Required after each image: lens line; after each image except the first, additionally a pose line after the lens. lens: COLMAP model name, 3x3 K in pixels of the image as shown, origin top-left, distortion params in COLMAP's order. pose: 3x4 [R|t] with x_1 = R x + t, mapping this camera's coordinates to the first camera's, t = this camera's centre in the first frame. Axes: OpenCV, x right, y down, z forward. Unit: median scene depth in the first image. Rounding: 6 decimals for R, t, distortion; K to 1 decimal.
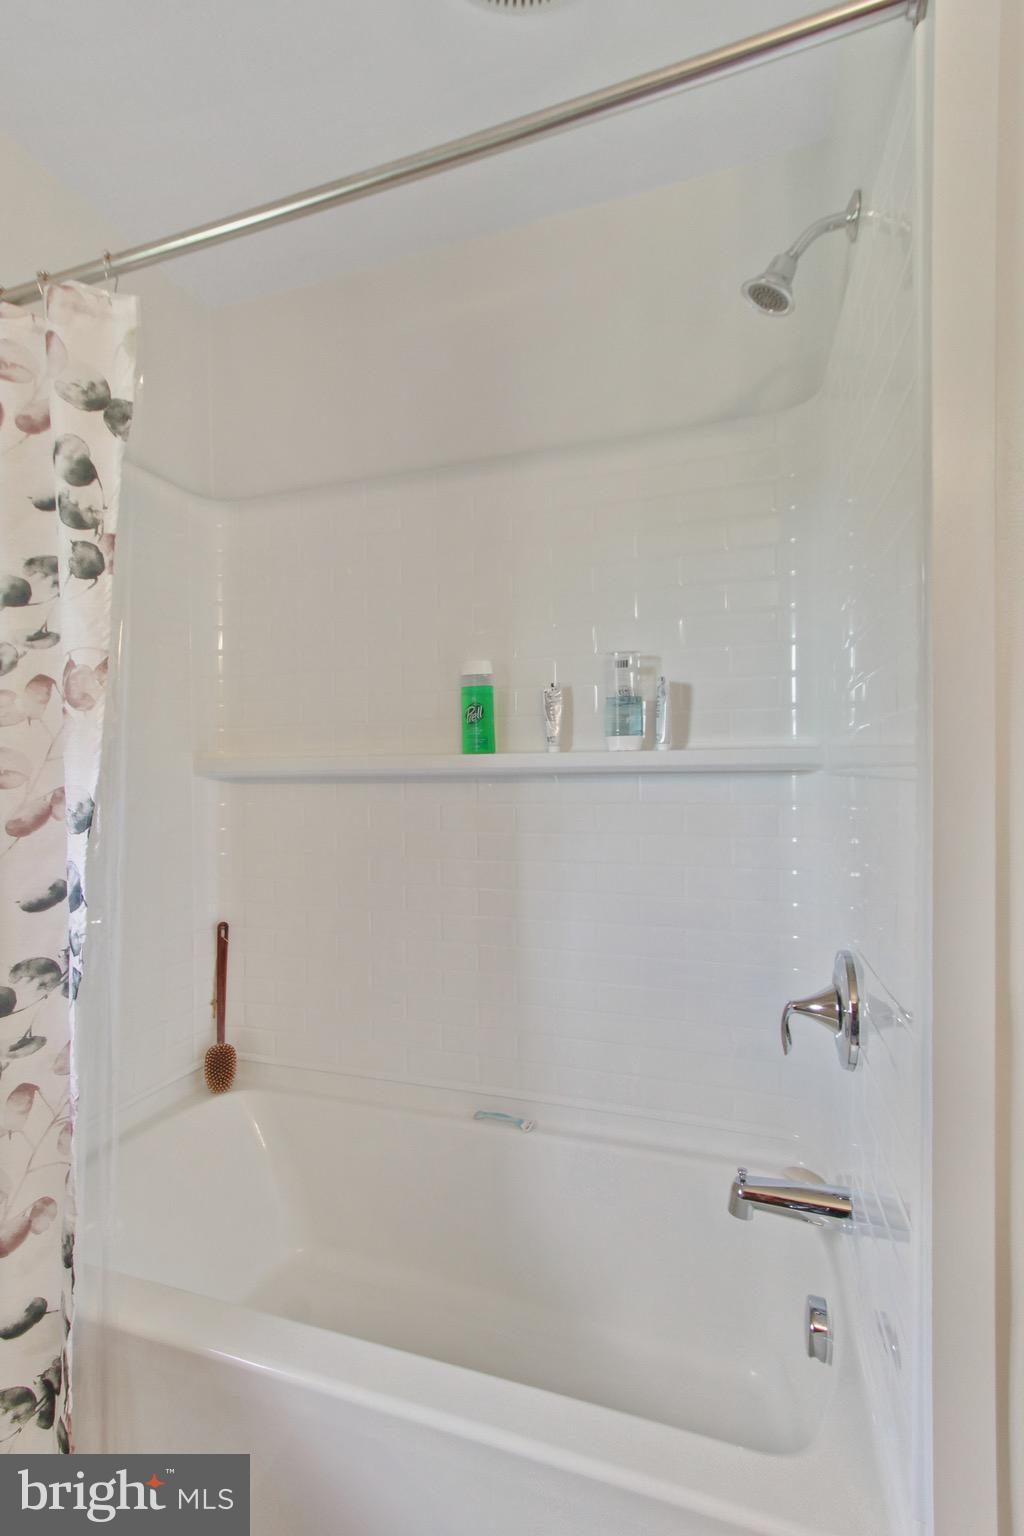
lens RADIAL K [[702.8, 0, 512.4], [0, 702.8, 770.0], [0, 0, 1]] dist [-0.008906, 0.004443]
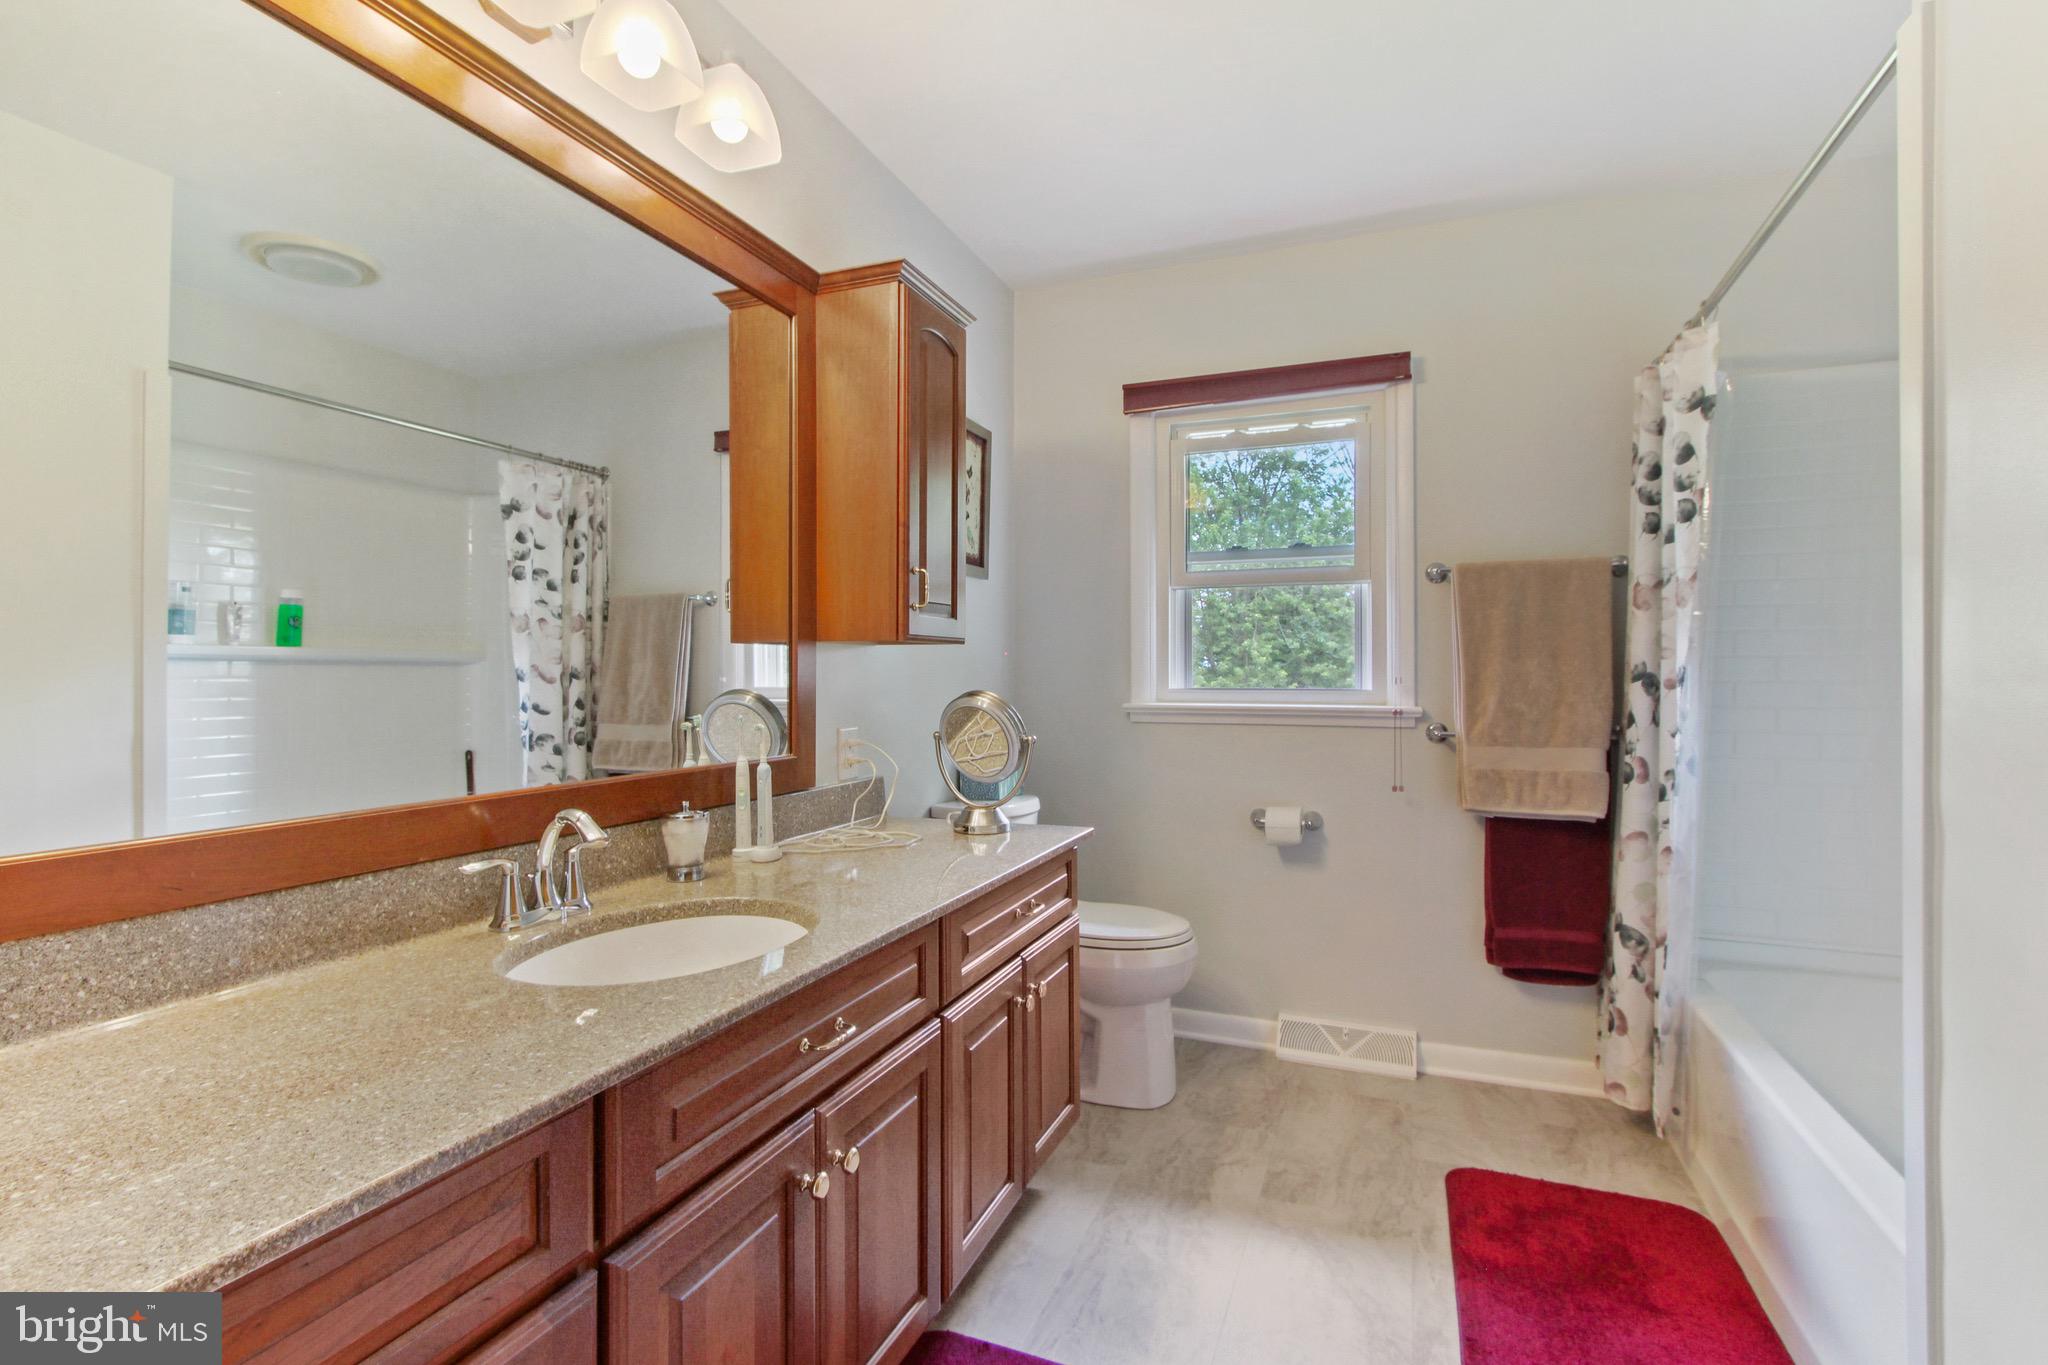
lens RADIAL K [[937.1, 0, 1026.3], [0, 937.1, 677.0], [0, 0, 1]] dist [-0.008906, 0.004443]
pose [[-0.050157, 0.003576, -0.998735, 1.516986], [-0.003649, 0.999986, 0.003764, 0.066945], [0.998735, 0.003833, -0.050144, -0.351342]]
